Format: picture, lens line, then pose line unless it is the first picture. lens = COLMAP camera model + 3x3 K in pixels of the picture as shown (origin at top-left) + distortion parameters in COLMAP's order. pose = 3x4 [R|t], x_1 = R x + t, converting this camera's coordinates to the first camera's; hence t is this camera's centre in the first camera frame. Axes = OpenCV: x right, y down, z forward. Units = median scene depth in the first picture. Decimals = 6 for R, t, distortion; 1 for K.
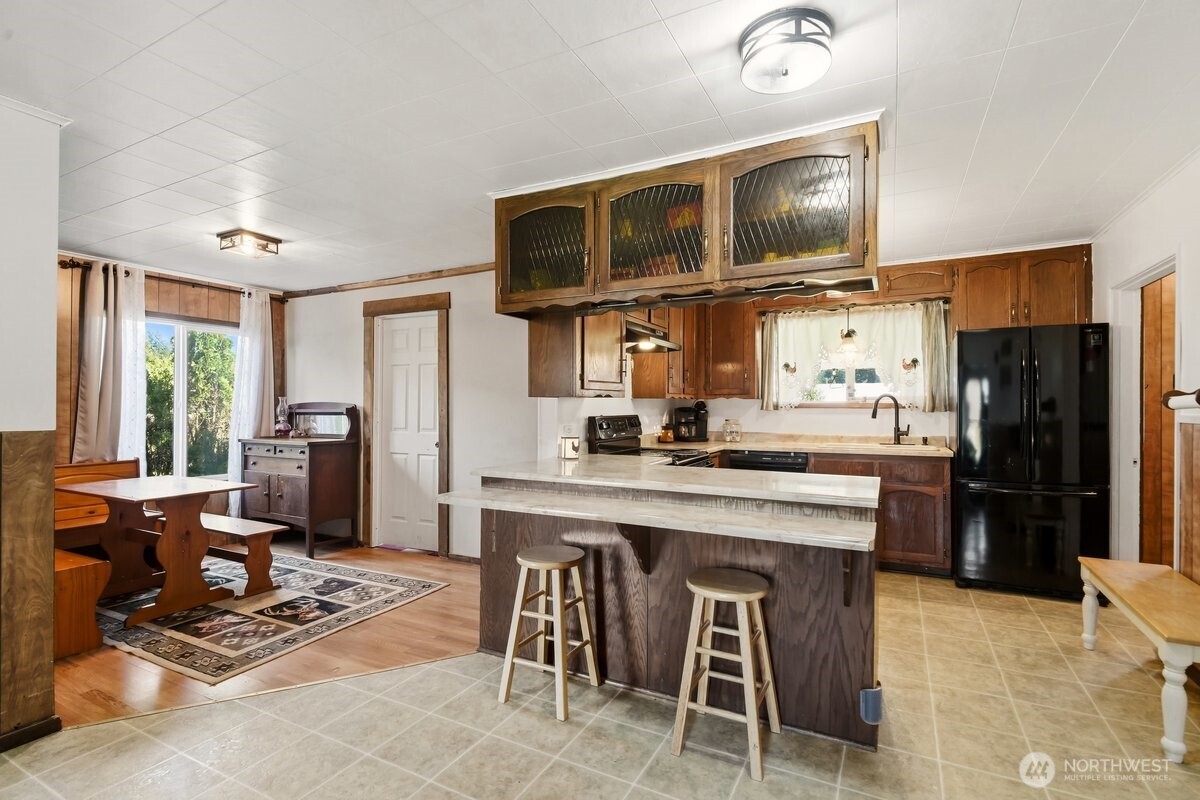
lens RADIAL K [[562.5, 0, 605.6], [0, 562.5, 406.7], [0, 0, 1]] dist [0.001265, -0.005050]
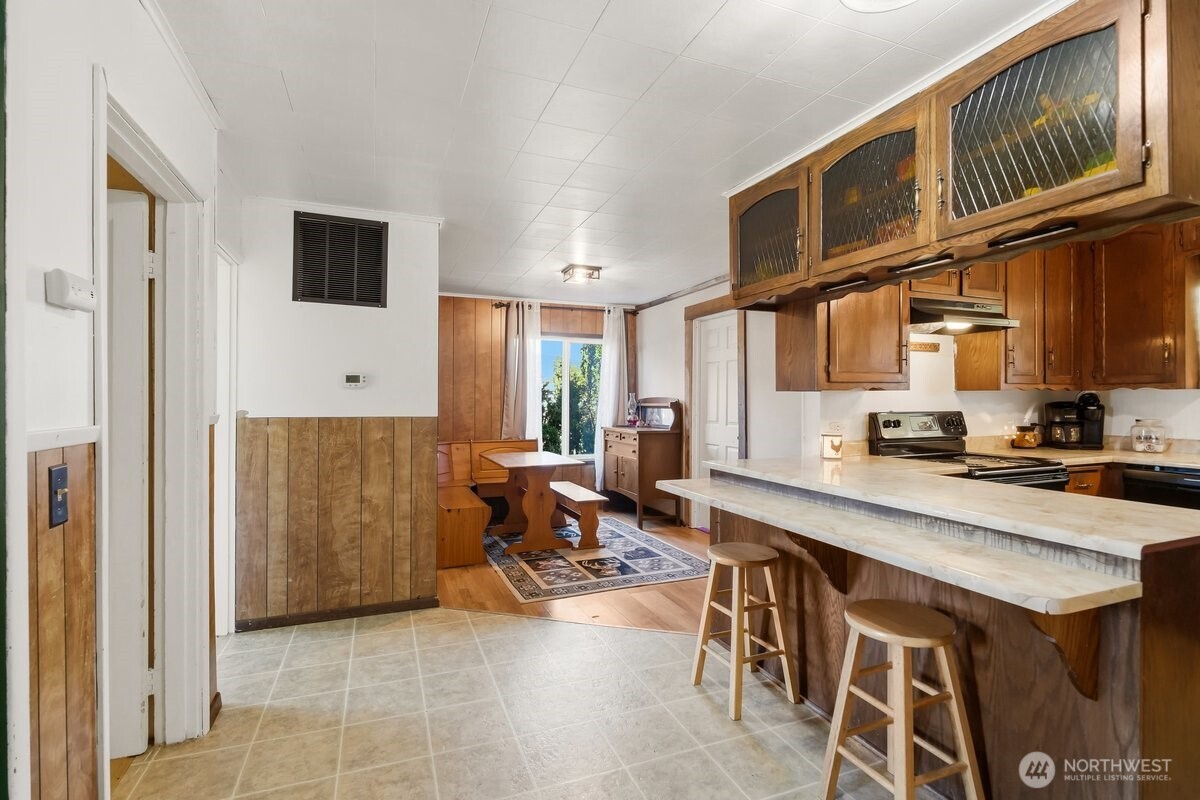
lens RADIAL K [[562.5, 0, 597.6], [0, 562.5, 400.6], [0, 0, 1]] dist [0.001265, -0.005050]
pose [[0.751534, -0.001218, -0.659694, 0.232015], [0.001194, 0.999999, -0.000487, -0.000858], [0.659694, -0.000422, 0.751535, 0.059544]]
